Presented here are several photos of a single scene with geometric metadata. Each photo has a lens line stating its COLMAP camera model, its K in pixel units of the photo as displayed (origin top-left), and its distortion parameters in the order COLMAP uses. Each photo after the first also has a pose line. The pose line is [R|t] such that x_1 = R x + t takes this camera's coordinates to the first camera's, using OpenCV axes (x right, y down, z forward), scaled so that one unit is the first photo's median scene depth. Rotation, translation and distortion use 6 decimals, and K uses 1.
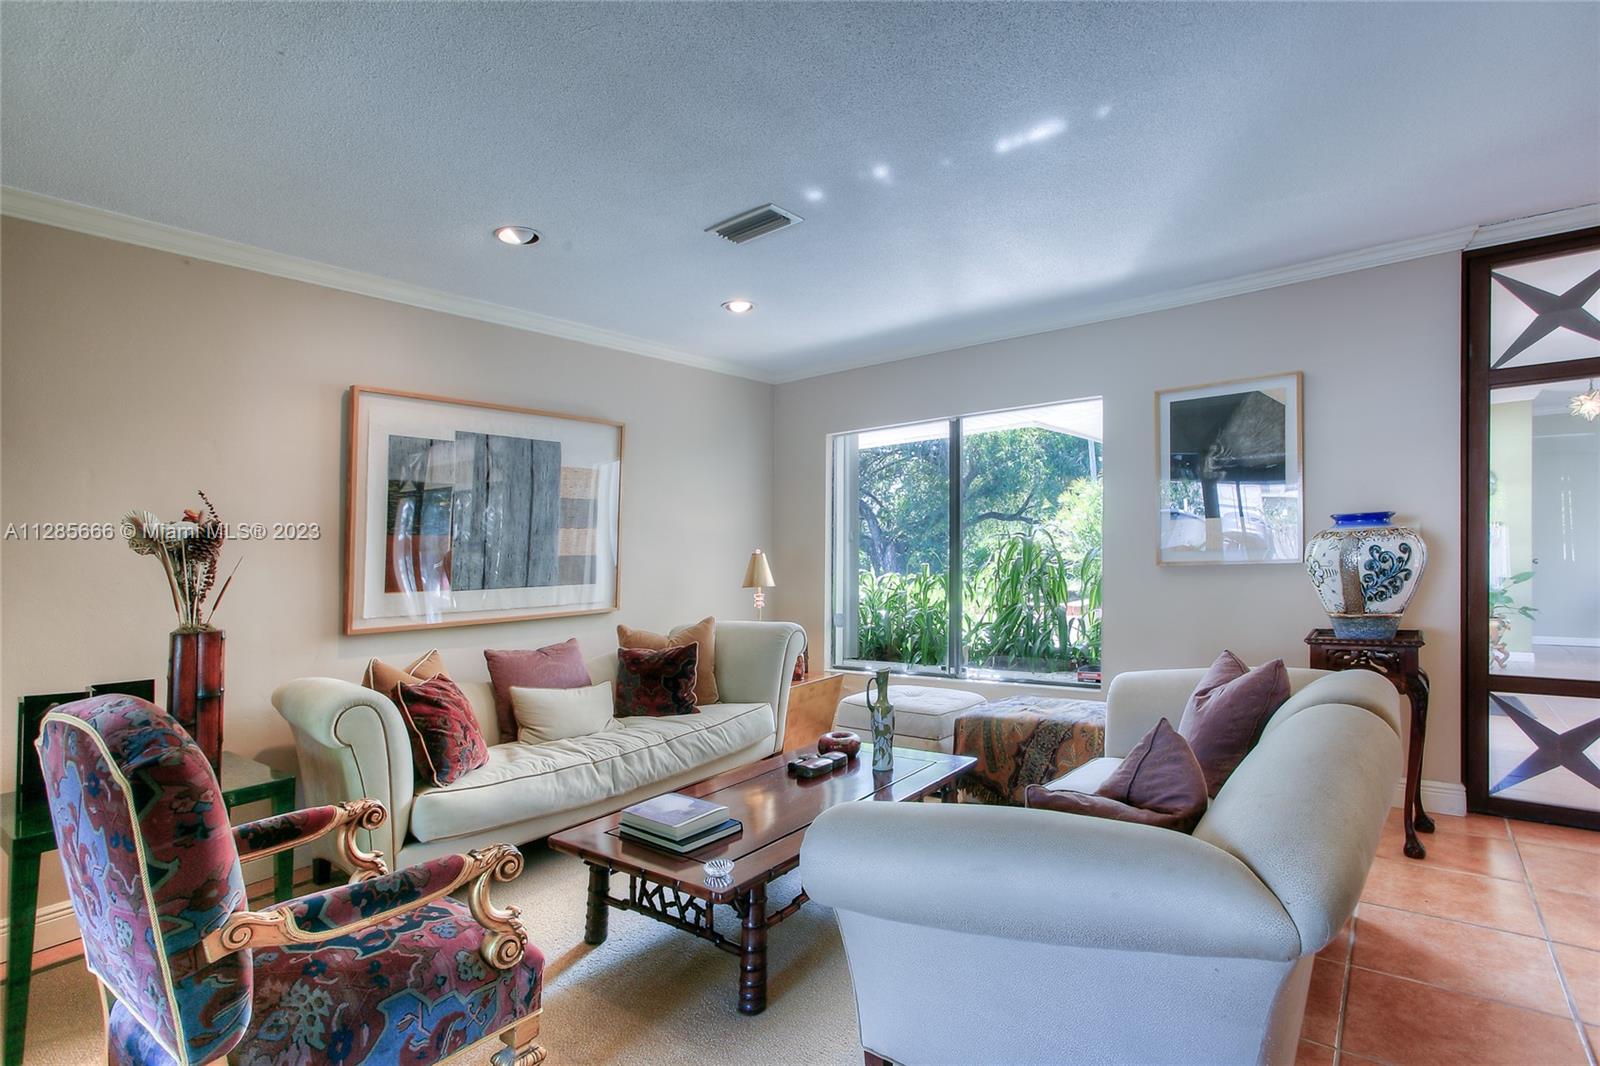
lens RADIAL K [[773.4, 0, 800.0], [0, 773.4, 533.0], [0, 0, 1]] dist [-0.044723, 0.029708]
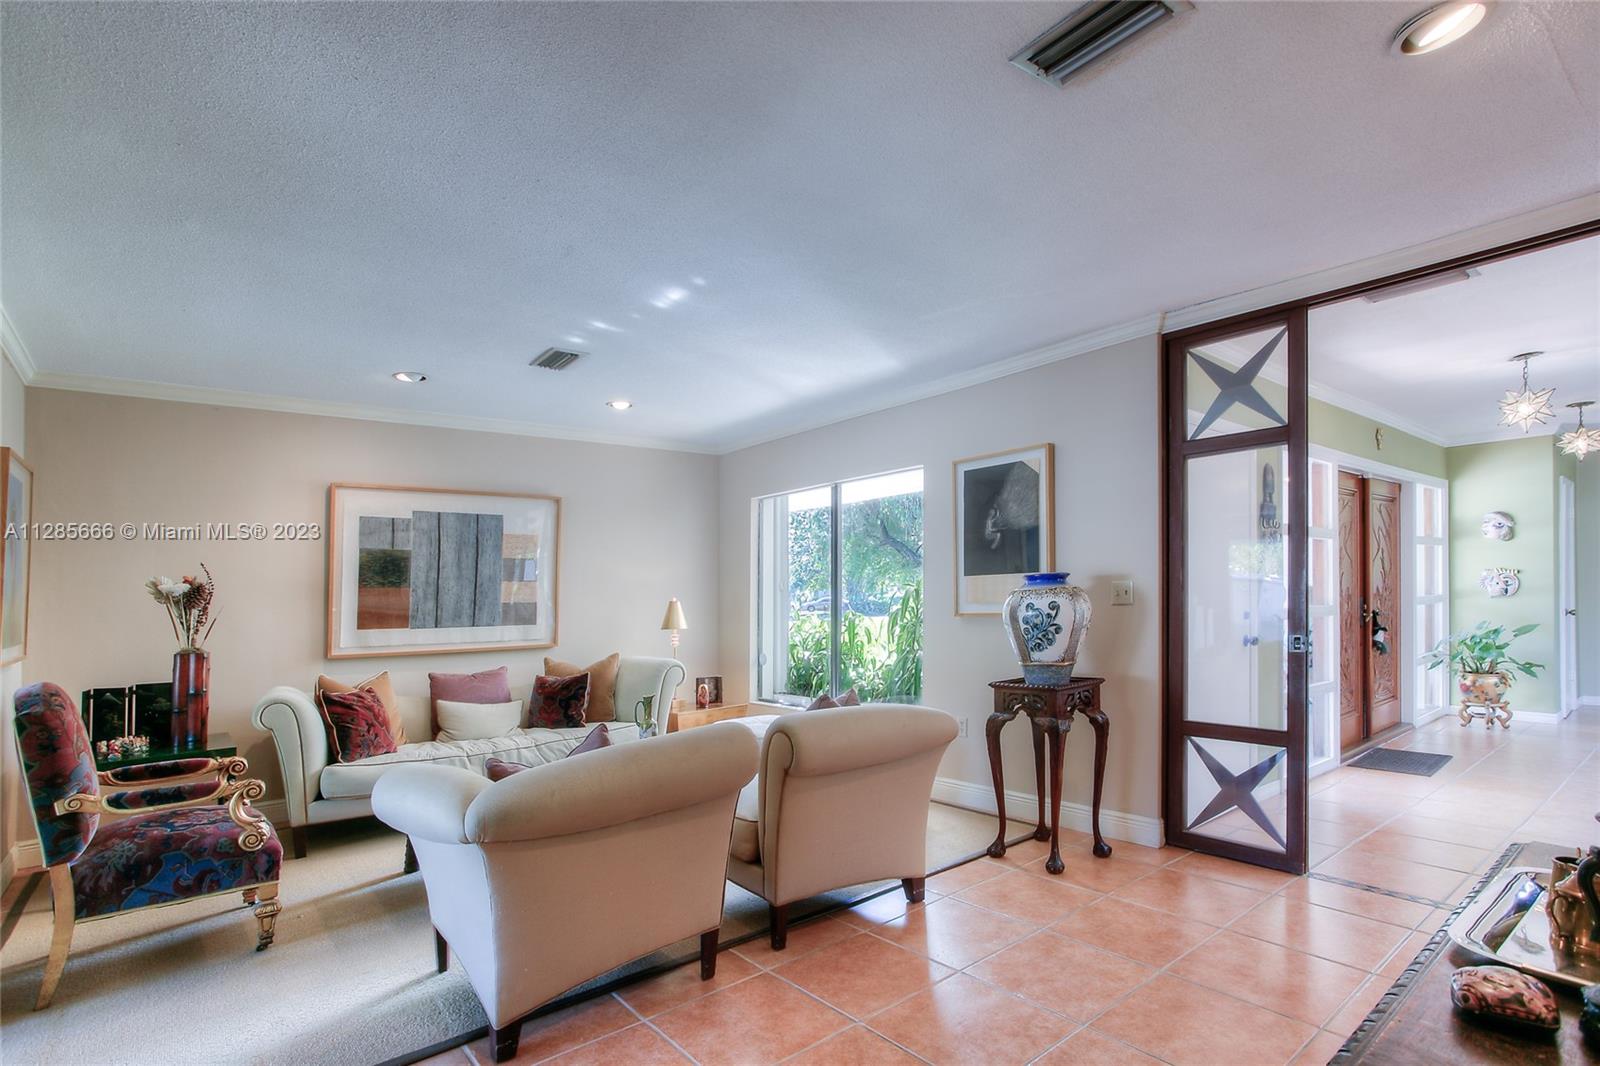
lens RADIAL K [[786.1, 0, 805.6], [0, 786.1, 567.6], [0, 0, 1]] dist [-0.049710, 0.032144]
pose [[0.974072, -0.002608, -0.226224, 0.627881], [0.001531, 0.999987, -0.004934, -0.028976], [0.226234, 0.004459, 0.974063, -0.210728]]
